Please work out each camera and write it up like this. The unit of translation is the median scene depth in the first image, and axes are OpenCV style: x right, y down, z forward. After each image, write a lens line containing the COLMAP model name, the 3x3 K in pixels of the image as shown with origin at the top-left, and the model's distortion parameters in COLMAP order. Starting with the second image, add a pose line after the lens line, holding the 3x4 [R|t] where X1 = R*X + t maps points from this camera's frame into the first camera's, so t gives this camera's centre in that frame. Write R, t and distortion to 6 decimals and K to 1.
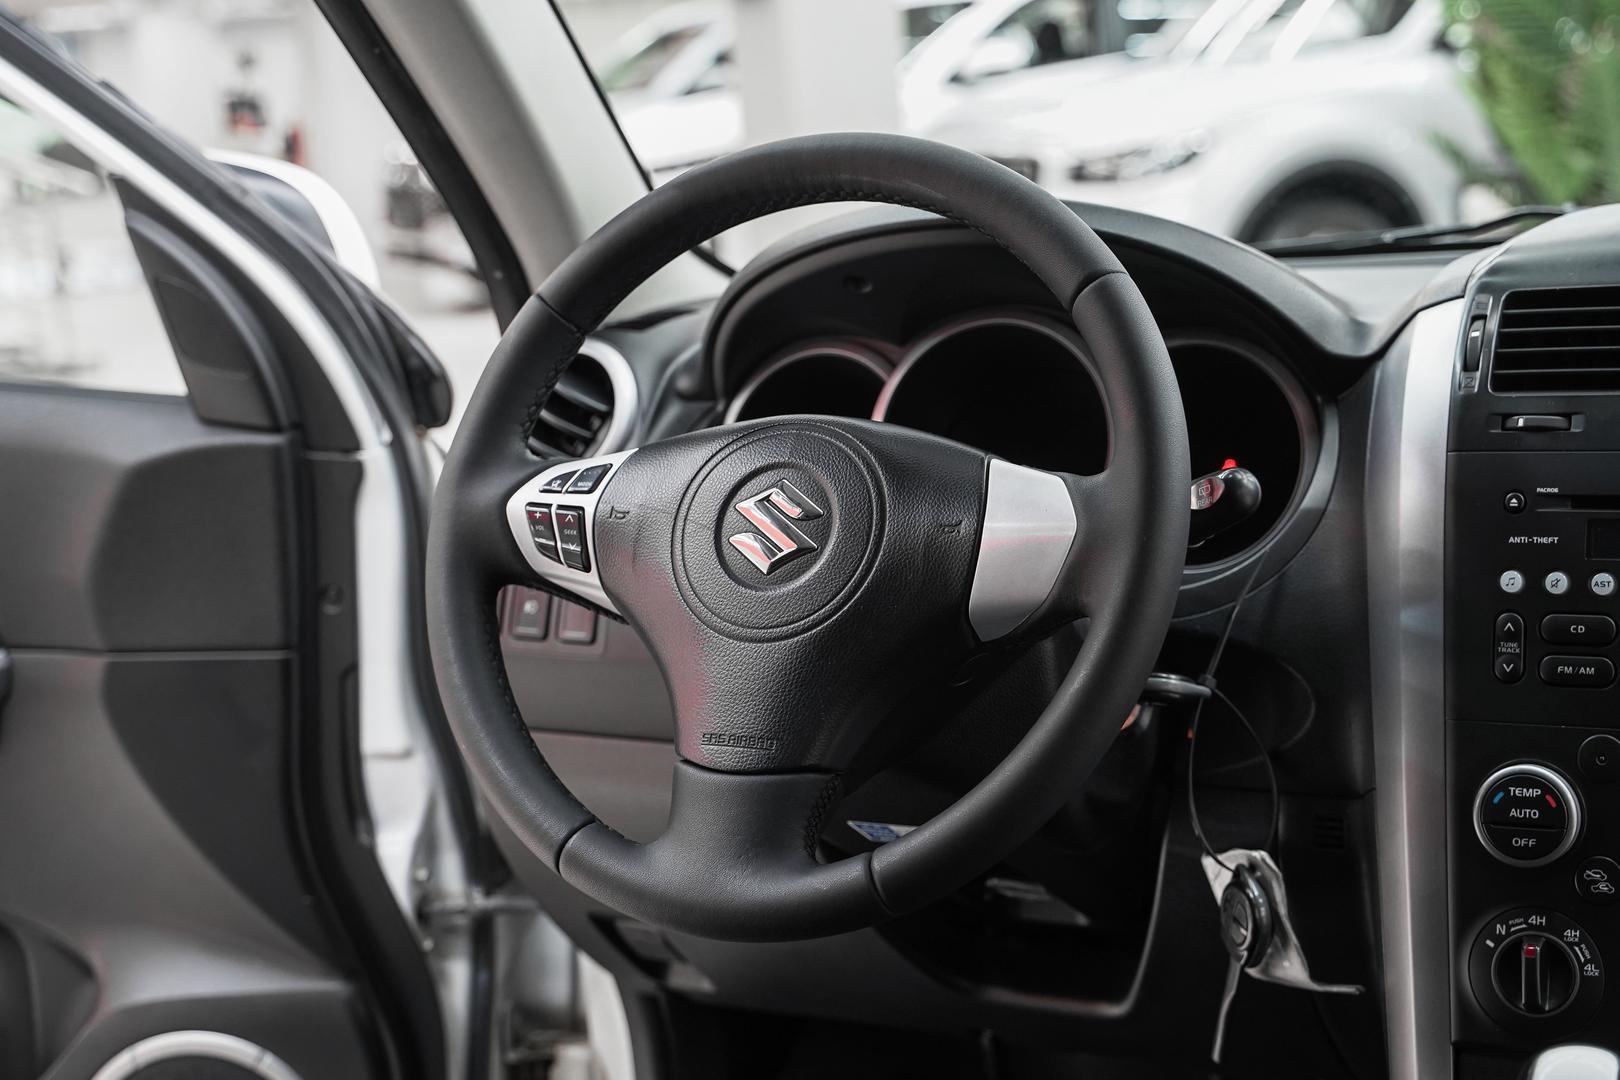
lens RADIAL K [[2457.1, 0, 810.0], [0, 2457.1, 540.0], [0, 0, 1]] dist [0.069435, -0.094278]
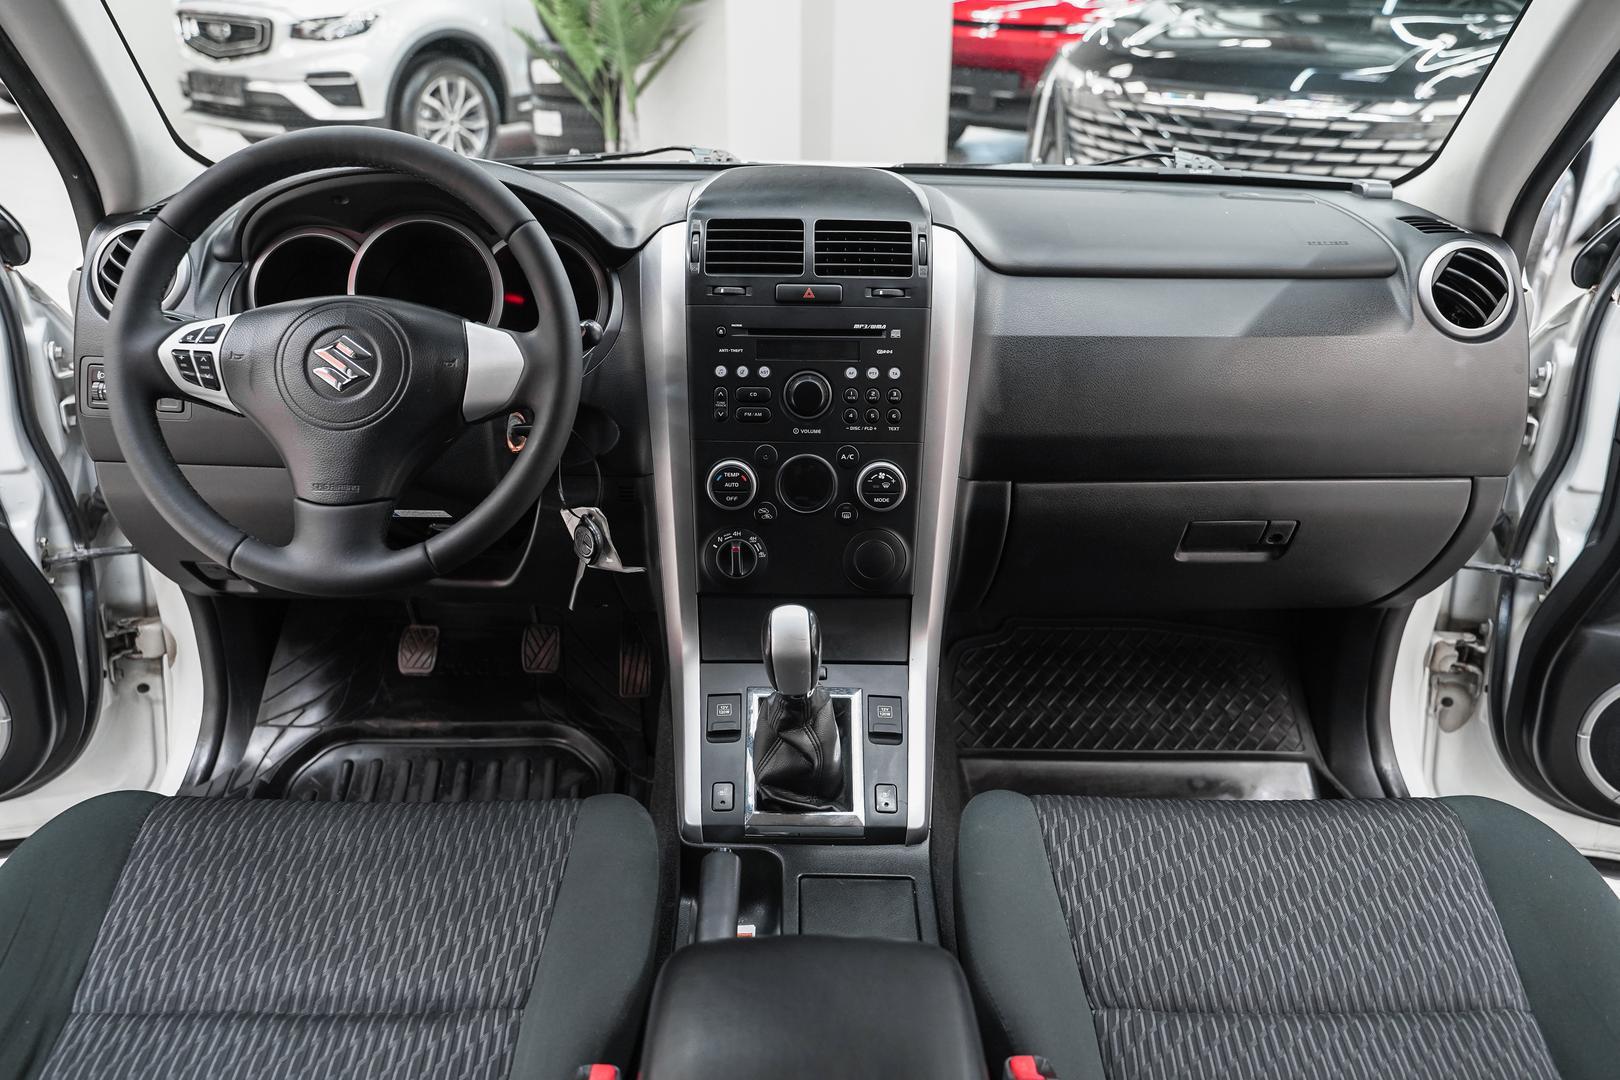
lens RADIAL K [[1331.9, 0, 810.0], [0, 1331.9, 540.0], [0, 0, 1]] dist [-0.004292, -0.000102]
pose [[0.886663, -0.108974, 0.449391, -0.151647], [0.006121, 0.974516, 0.224235, -0.089456], [-0.462375, -0.196070, 0.864735, -0.005451]]
